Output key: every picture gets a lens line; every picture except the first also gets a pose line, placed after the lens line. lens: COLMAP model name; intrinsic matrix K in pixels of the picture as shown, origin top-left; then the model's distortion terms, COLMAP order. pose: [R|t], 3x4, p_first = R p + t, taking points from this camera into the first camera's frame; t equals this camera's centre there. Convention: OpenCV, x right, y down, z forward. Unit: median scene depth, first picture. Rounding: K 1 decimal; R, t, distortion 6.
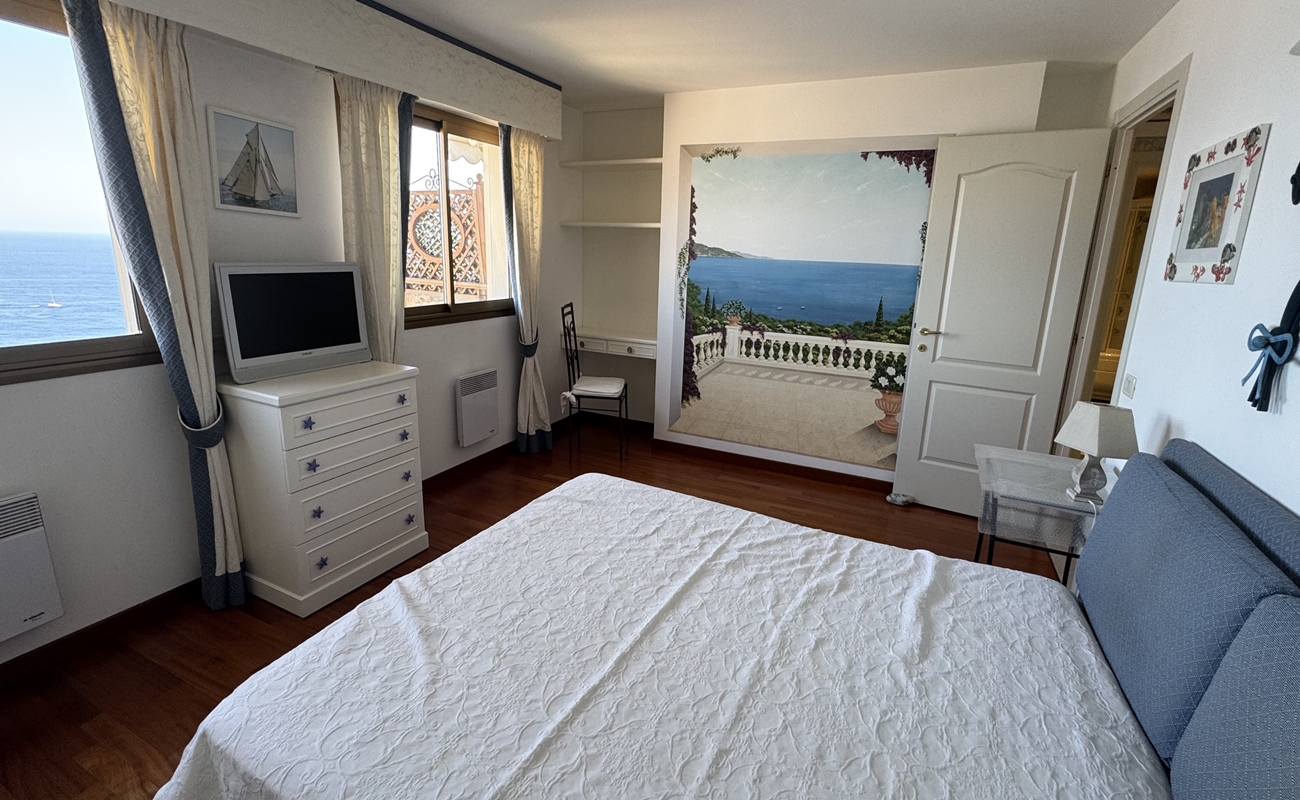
lens RADIAL K [[569.6, 0, 664.0], [0, 569.6, 373.2], [0, 0, 1]] dist [0.002603, -0.000037]
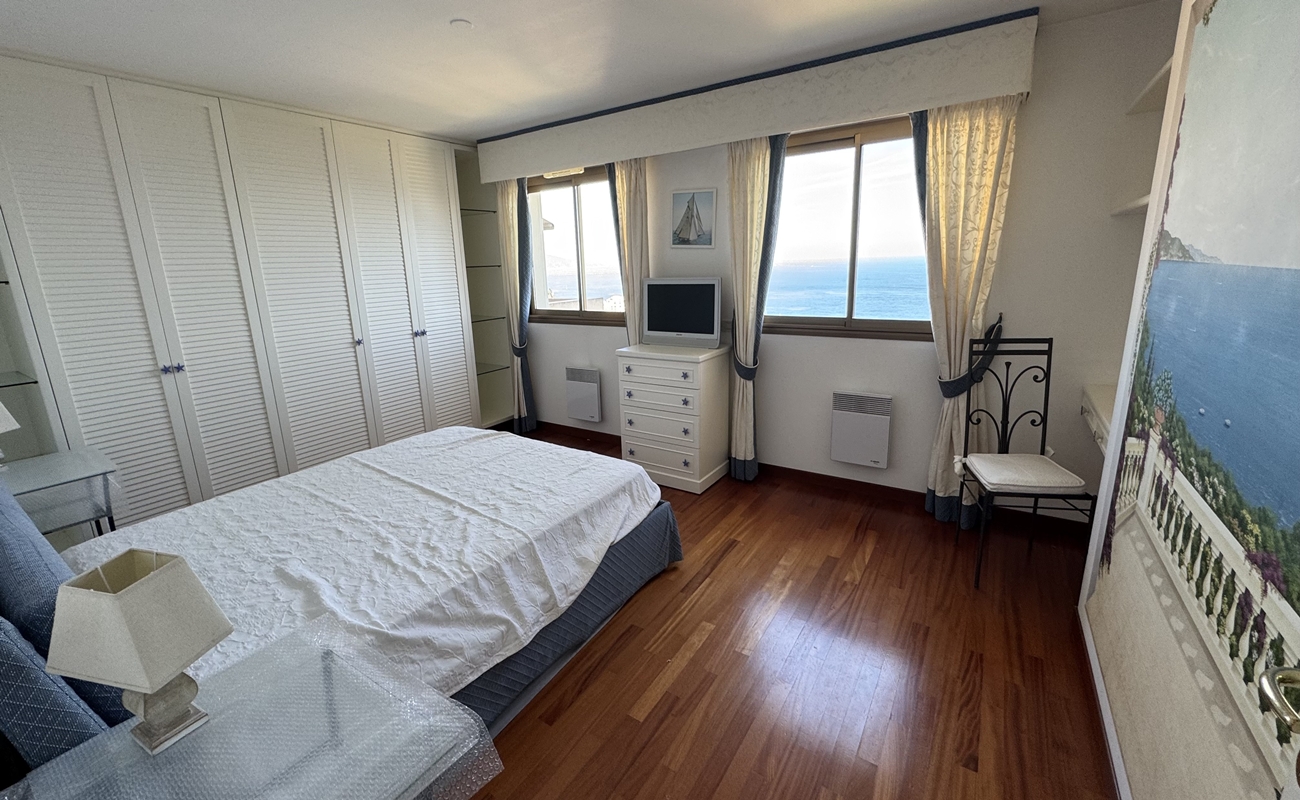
lens RADIAL K [[523.6, 0, 640.4], [0, 523.6, 374.9], [0, 0, 1]] dist [0.000455, -0.001017]
pose [[-0.153419, 0.179455, -0.971730, 0.571846], [-0.184051, 0.960974, 0.206528, -0.142920], [0.970870, 0.210533, -0.114403, 0.744109]]
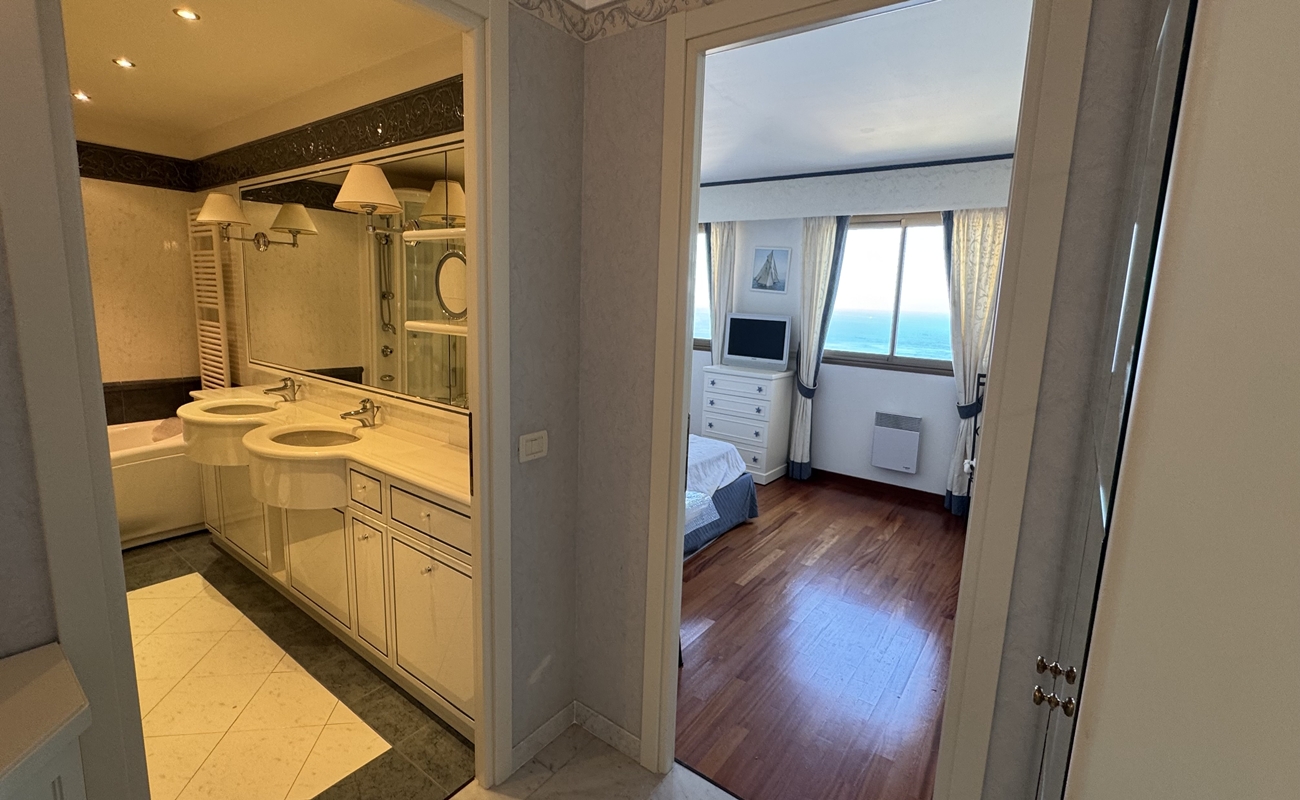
lens RADIAL K [[569.6, 0, 643.7], [0, 569.6, 366.6], [0, 0, 1]] dist [0.002603, -0.000037]
pose [[-0.201731, 0.075350, -0.976538, 0.969288], [-0.257306, 0.957939, 0.127068, -0.112399], [0.945039, 0.276903, -0.173858, 0.677622]]
